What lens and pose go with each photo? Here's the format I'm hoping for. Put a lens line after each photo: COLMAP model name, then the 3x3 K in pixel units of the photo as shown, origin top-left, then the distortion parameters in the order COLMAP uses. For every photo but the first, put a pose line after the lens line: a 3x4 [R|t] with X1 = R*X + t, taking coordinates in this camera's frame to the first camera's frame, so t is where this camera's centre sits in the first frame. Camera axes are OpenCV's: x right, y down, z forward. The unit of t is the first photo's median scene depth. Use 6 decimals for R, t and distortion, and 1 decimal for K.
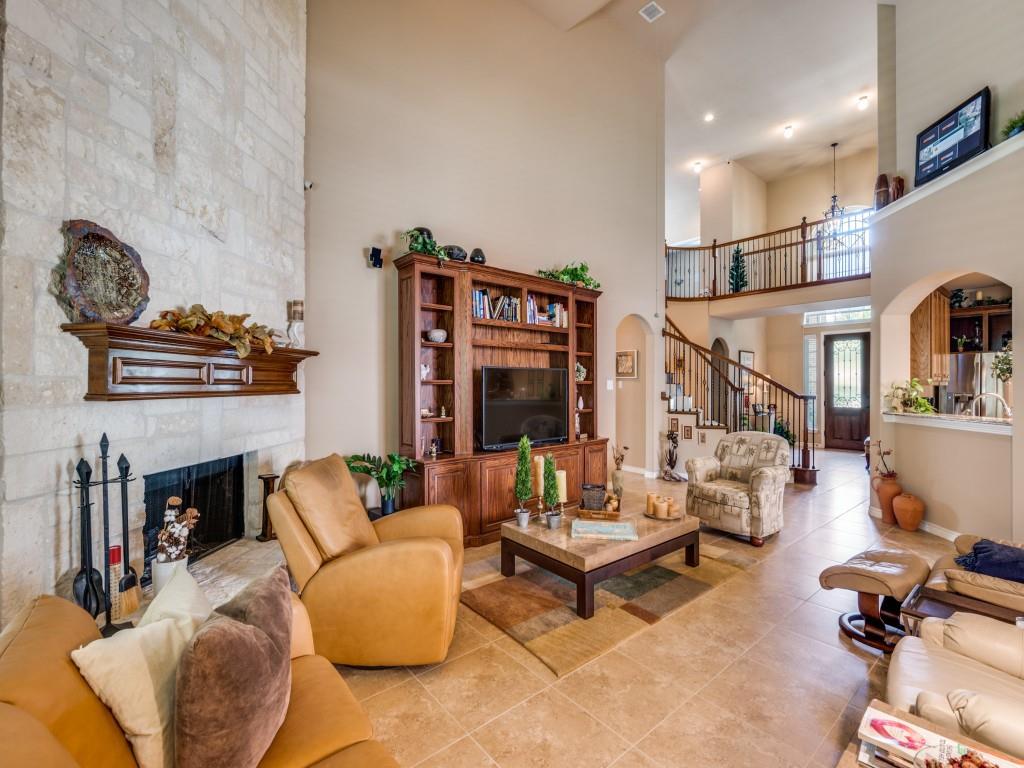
lens RADIAL K [[452.9, 0, 512.0], [0, 452.9, 384.0], [0, 0, 1]] dist [-0.001574, -0.000586]
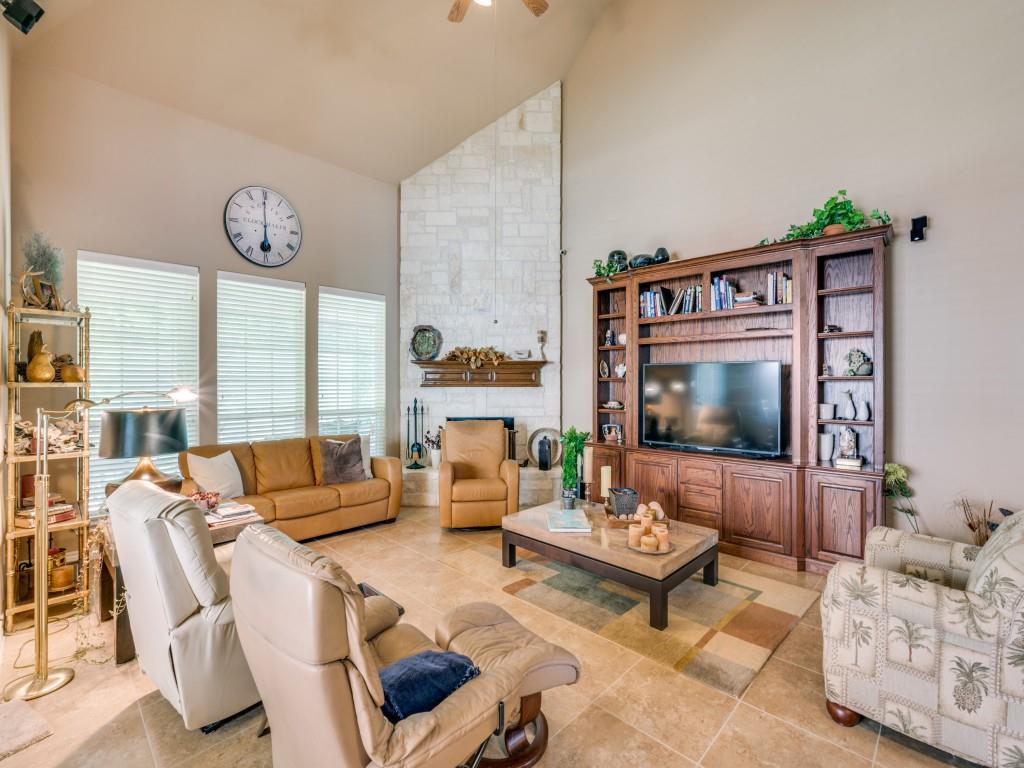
lens RADIAL K [[452.9, 0, 512.0], [0, 452.9, 384.0], [0, 0, 1]] dist [-0.001574, -0.000586]
pose [[0.111197, 0.007955, -0.993767, 1.349607], [-0.001875, 0.999968, 0.007795, -0.000941], [0.993797, 0.000997, 0.111208, 0.829791]]
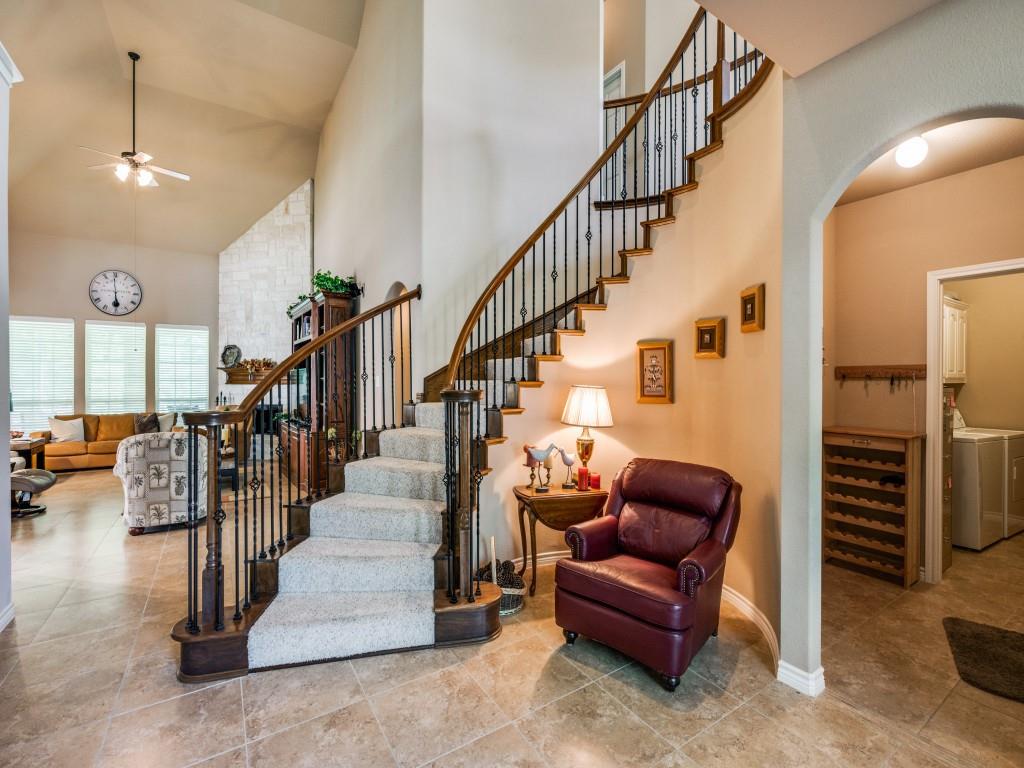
lens RADIAL K [[452.9, 0, 512.0], [0, 452.9, 384.0], [0, 0, 1]] dist [-0.001574, -0.000586]
pose [[-0.108685, 0.005926, -0.994059, 2.177082], [-0.003848, 0.999972, 0.006382, -0.002303], [0.994069, 0.004519, -0.108660, 2.863927]]
